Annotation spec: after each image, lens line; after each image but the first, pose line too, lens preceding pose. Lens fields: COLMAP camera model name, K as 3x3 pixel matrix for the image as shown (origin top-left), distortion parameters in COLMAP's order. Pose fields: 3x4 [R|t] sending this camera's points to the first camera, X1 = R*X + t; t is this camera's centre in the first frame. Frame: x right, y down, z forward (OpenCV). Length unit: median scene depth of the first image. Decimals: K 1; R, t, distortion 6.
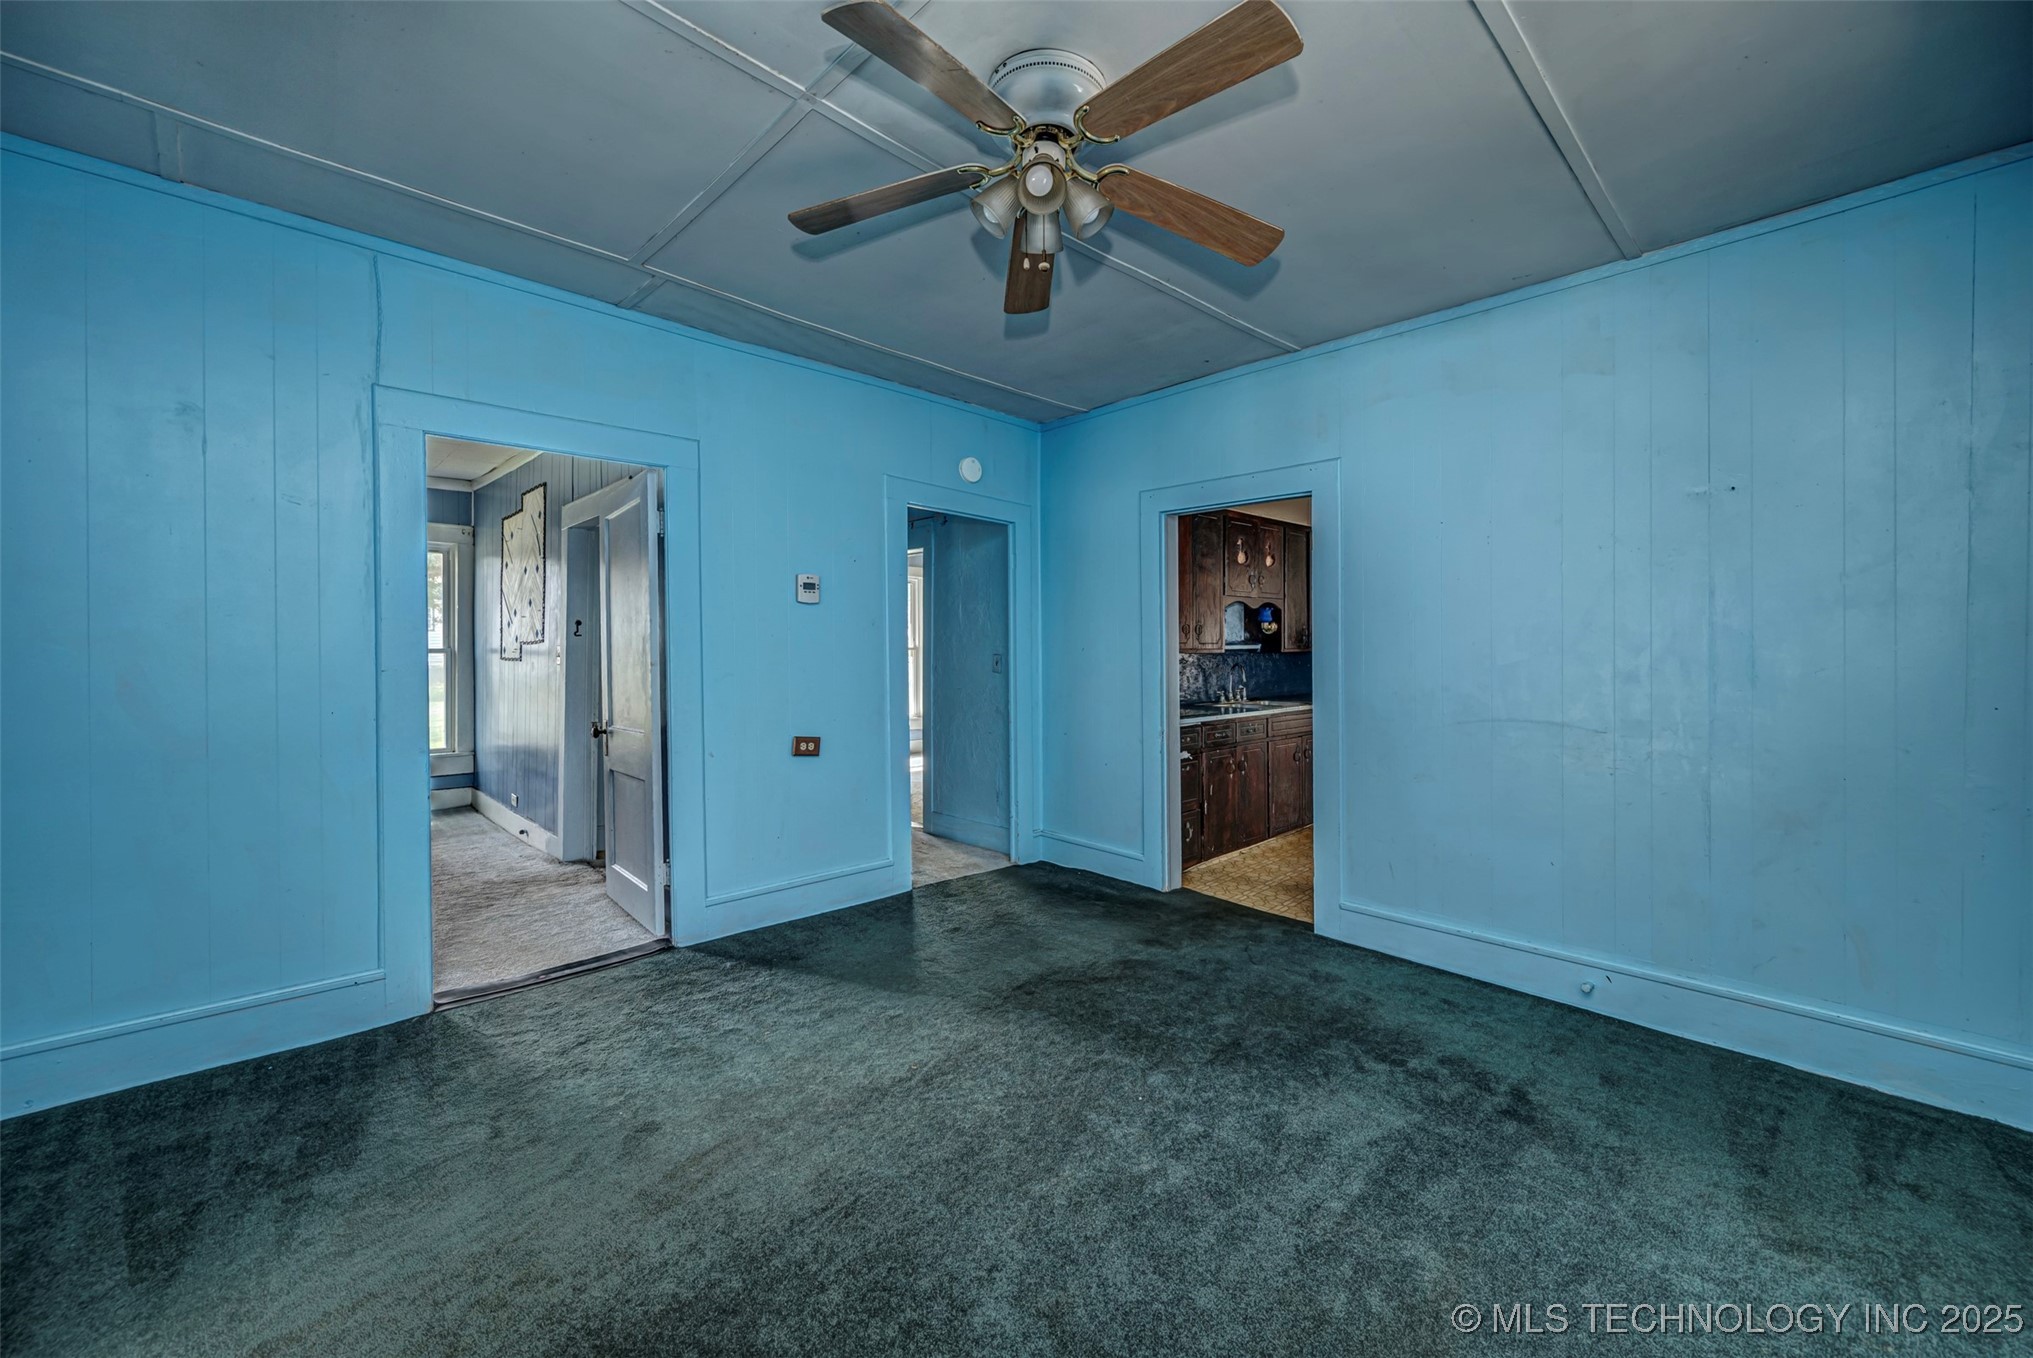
lens RADIAL K [[664.2, 0, 996.8], [0, 664.2, 649.2], [0, 0, 1]] dist [0.000747, 0.000036]
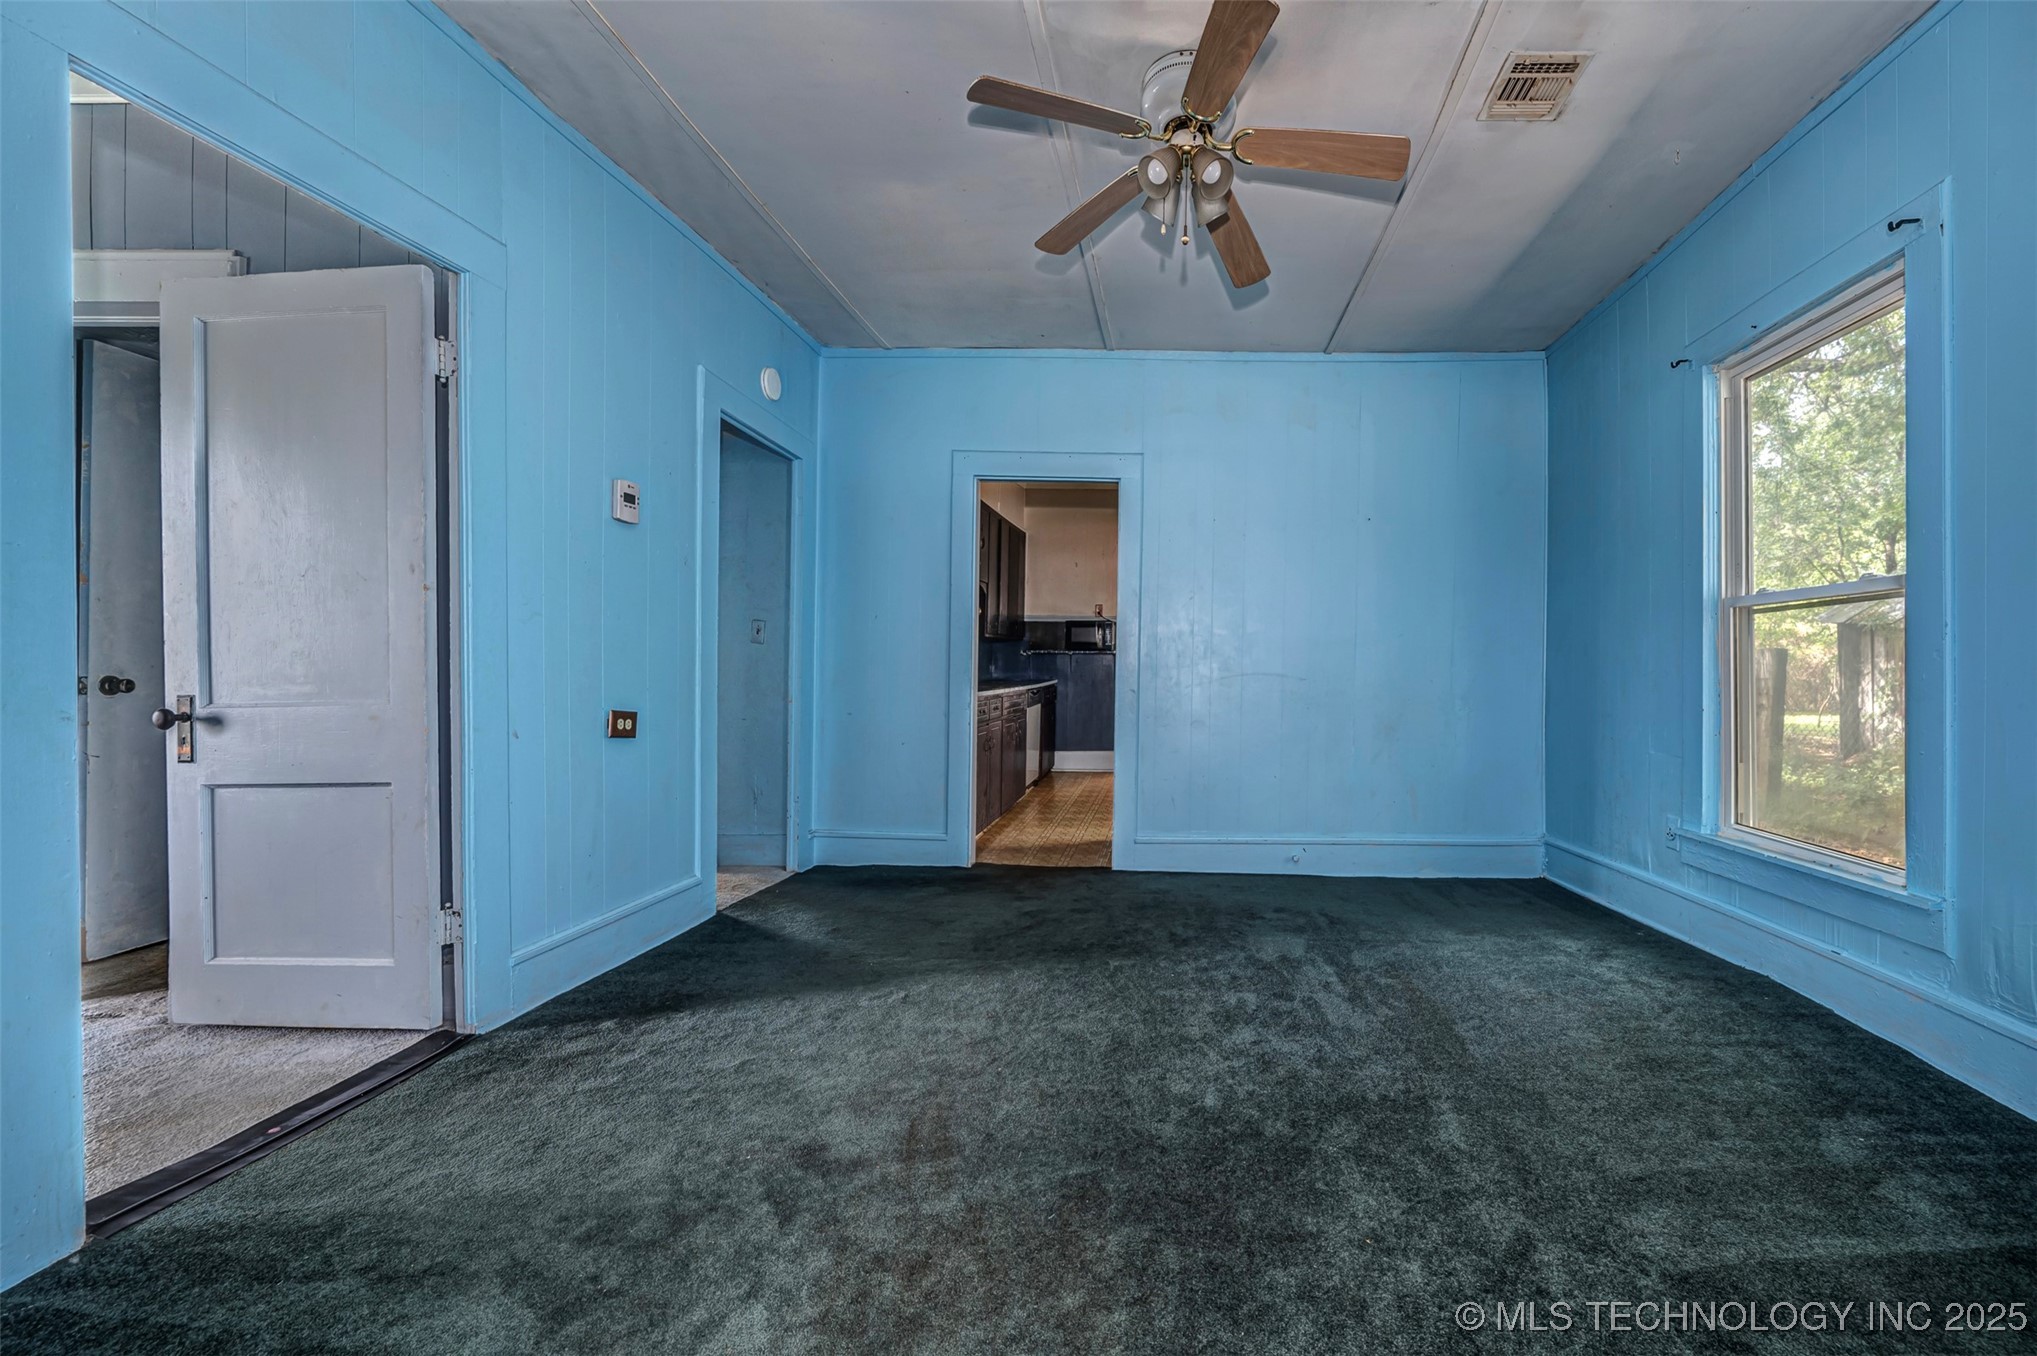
lens RADIAL K [[819.0, 0, 1021.5], [0, 819.0, 677.0], [0, 0, 1]] dist [-0.000186, -0.000321]
pose [[0.748345, -0.000098, 0.663309, -0.612873], [-0.009451, 0.999897, 0.010810, 0.092096], [-0.663242, -0.014358, 0.748267, 0.071201]]
